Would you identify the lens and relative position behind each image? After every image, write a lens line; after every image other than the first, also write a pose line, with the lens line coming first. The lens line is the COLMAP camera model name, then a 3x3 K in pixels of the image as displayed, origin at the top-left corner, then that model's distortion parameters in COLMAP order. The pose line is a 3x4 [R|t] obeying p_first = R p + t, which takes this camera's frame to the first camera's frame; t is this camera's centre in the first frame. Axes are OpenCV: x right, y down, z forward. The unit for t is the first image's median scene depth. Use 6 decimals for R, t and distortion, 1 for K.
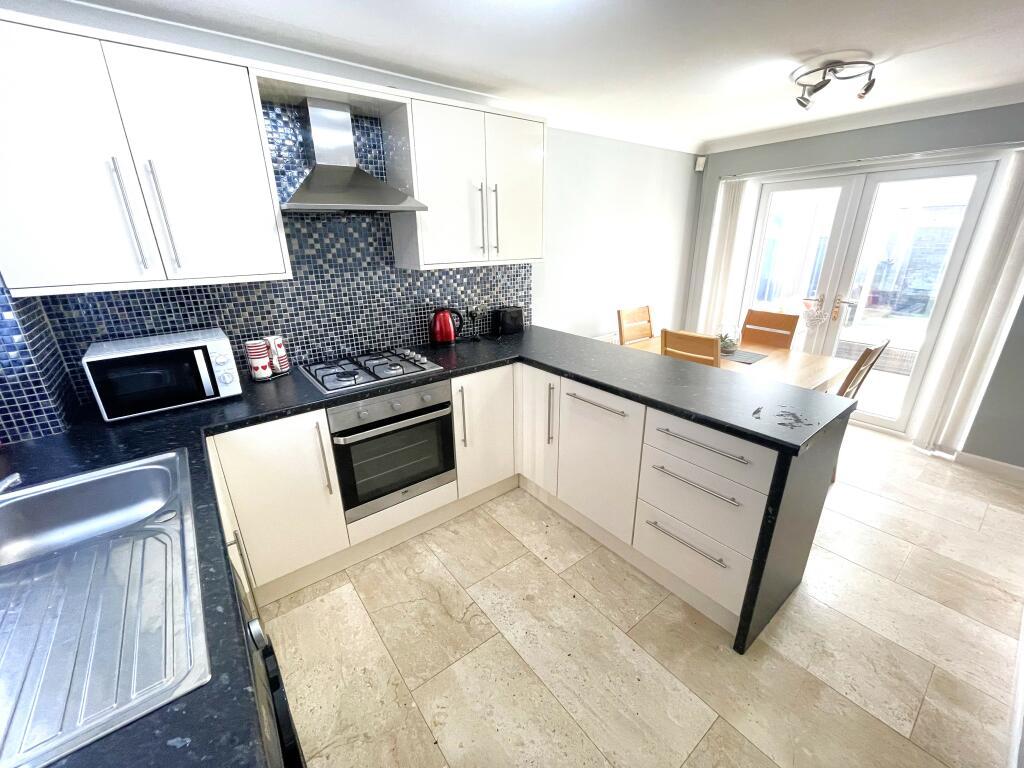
lens RADIAL K [[413.6, 0, 507.2], [0, 413.6, 384.5], [0, 0, 1]] dist [-0.001476, -0.000313]
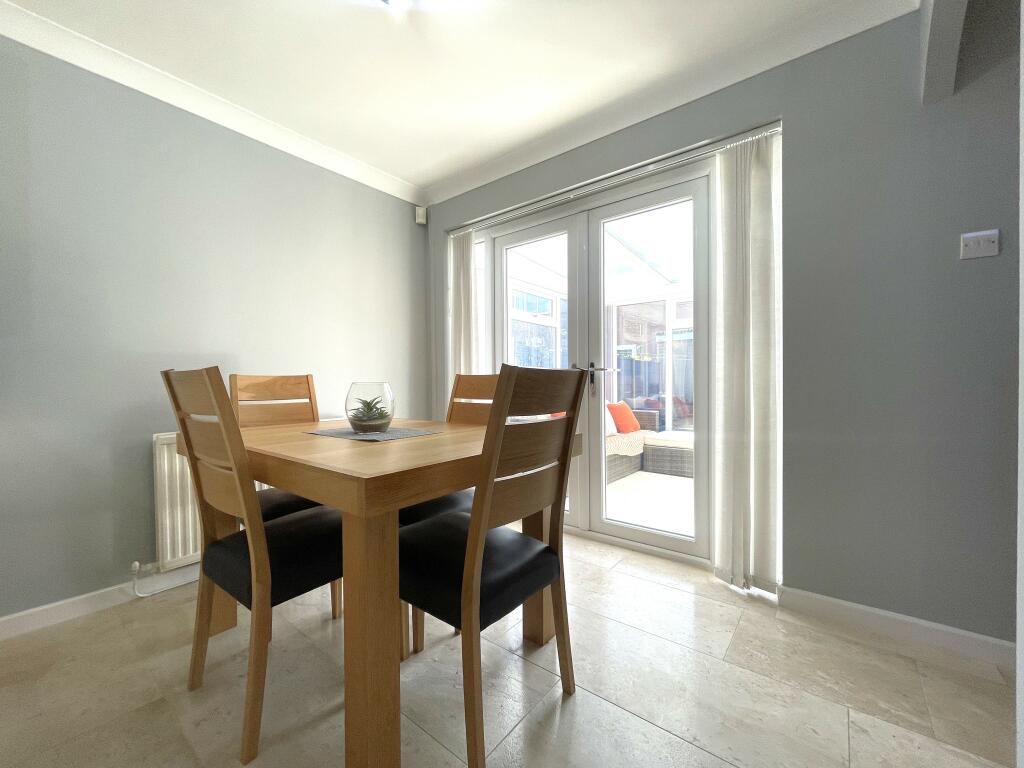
lens RADIAL K [[413.6, 0, 509.8], [0, 413.6, 383.2], [0, 0, 1]] dist [-0.001476, -0.000313]
pose [[0.968851, 0.003613, 0.247618, 0.726862], [0.079820, 0.941975, -0.326055, 0.066501], [-0.234428, 0.335663, 0.912345, 0.576752]]
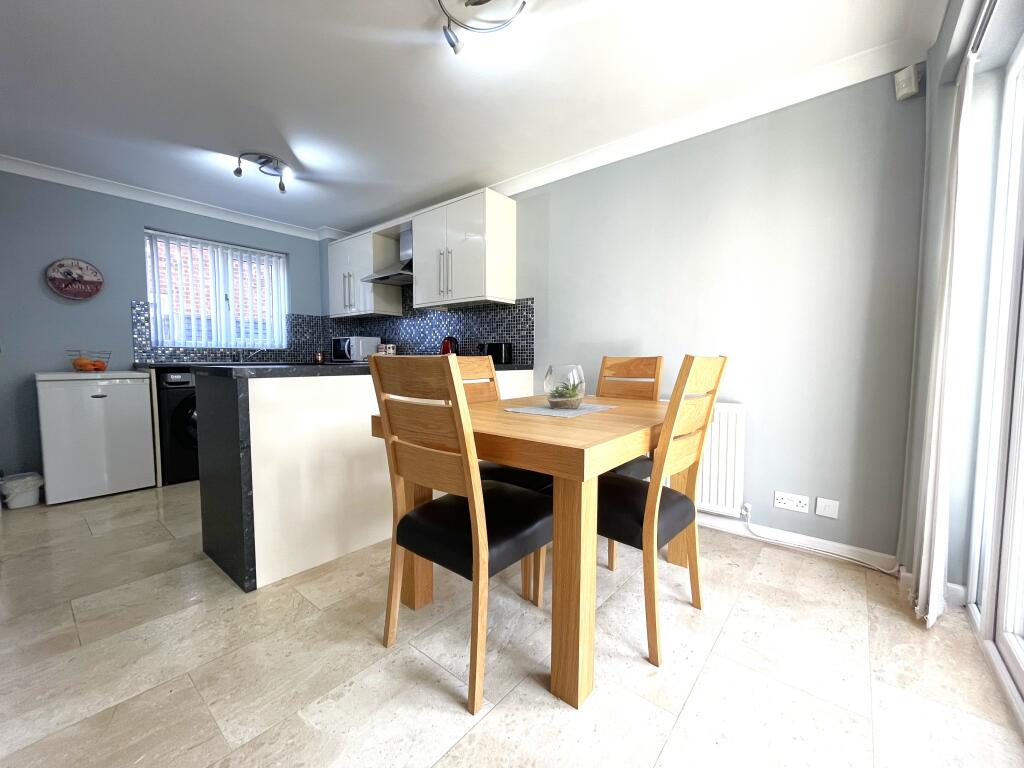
lens RADIAL K [[413.6, 0, 507.7], [0, 413.6, 385.7], [0, 0, 1]] dist [-0.001476, -0.000313]
pose [[0.221972, 0.079045, -0.971844, 1.402587], [-0.336548, 0.941666, -0.000278, -0.102763], [0.915130, 0.327134, 0.235626, 0.986174]]
